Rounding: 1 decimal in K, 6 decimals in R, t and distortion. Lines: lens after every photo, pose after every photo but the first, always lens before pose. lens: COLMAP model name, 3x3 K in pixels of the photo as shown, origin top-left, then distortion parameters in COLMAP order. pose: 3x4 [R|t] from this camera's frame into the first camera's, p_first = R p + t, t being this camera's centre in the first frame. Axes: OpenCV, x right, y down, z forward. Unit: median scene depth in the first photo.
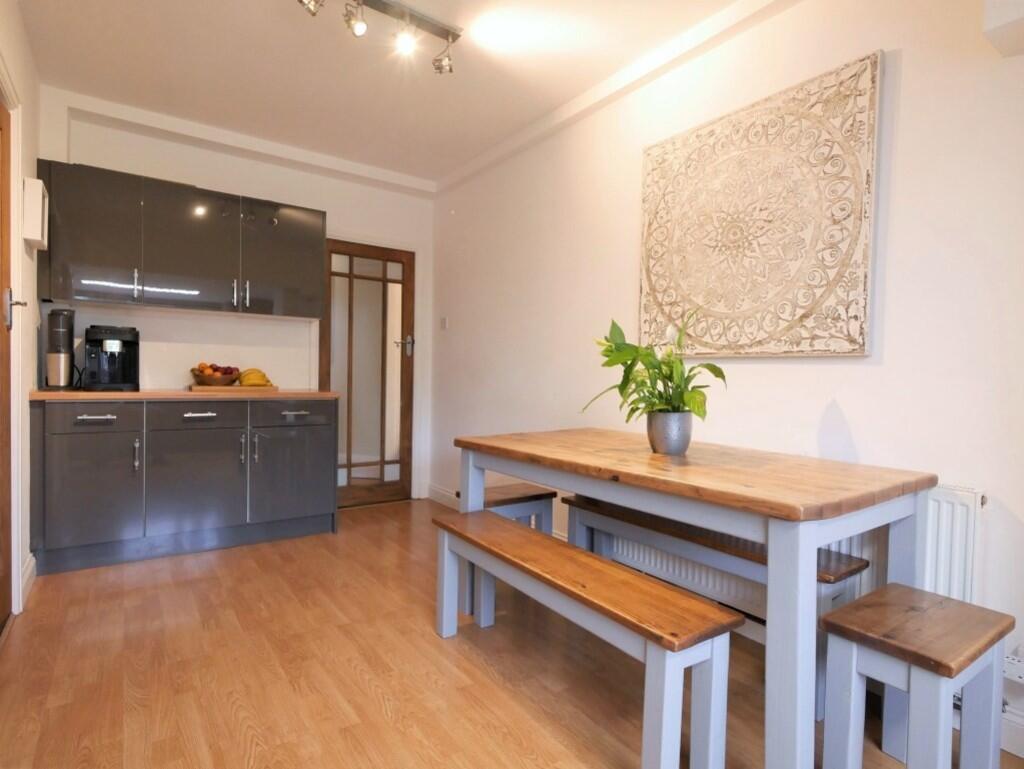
lens RADIAL K [[546.8, 0, 511.3], [0, 546.8, 385.9], [0, 0, 1]] dist [-0.000187, 0.000131]
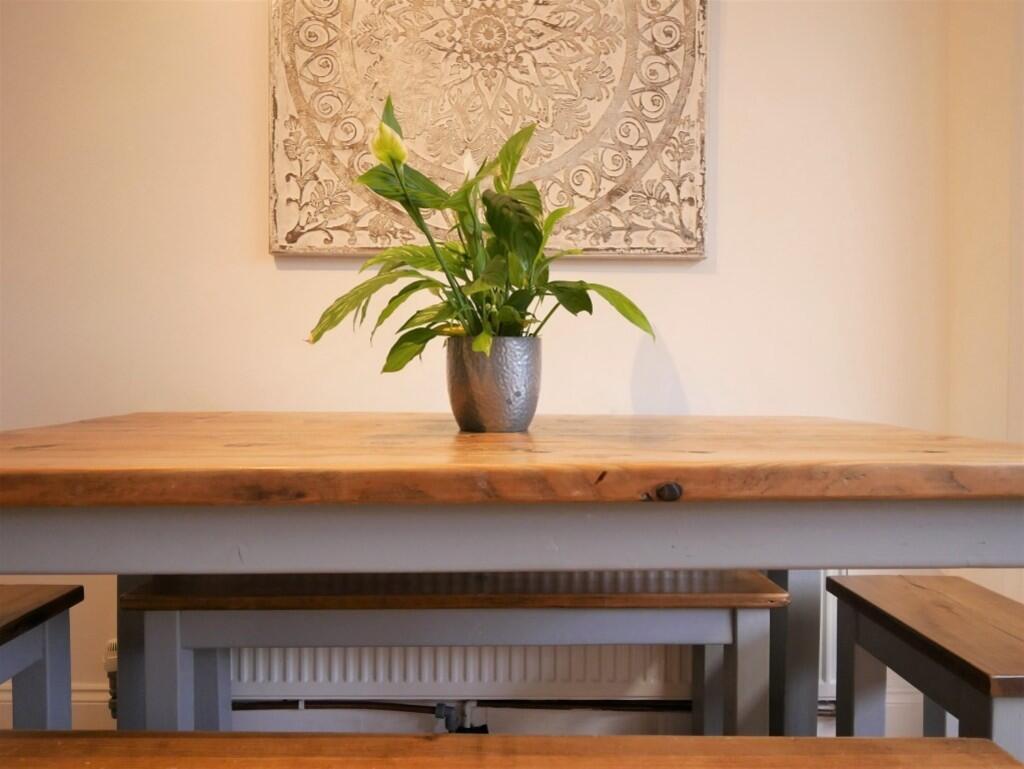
lens RADIAL K [[655.4, 0, 510.5], [0, 655.4, 383.3], [0, 0, 1]] dist [0.007488, 0.000615]
pose [[0.573549, -0.030128, 0.818617, -0.148290], [0.026379, 0.999484, 0.018303, 0.070713], [-0.818746, 0.011097, 0.574048, 0.648243]]
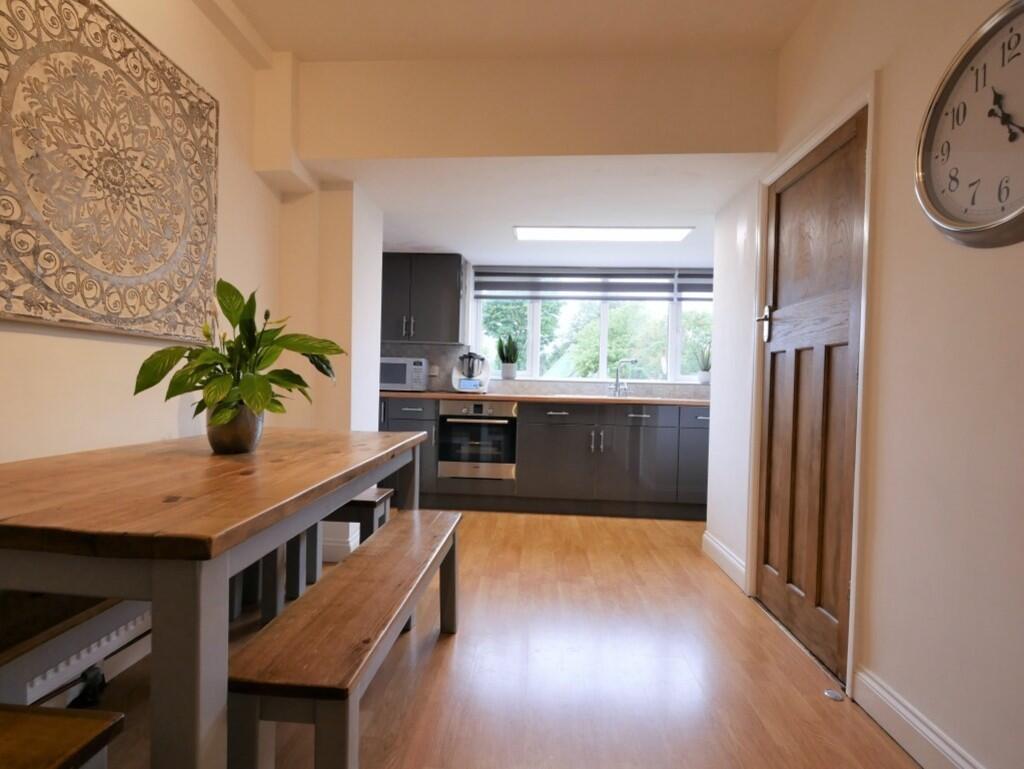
lens RADIAL K [[494.8, 0, 511.0], [0, 494.8, 386.8], [0, 0, 1]] dist [-0.003691, -0.000721]
pose [[-0.778878, -0.043918, 0.625636, -0.512776], [-0.025965, 0.998948, 0.037799, -0.018530], [-0.626637, 0.013196, -0.779199, 1.288992]]
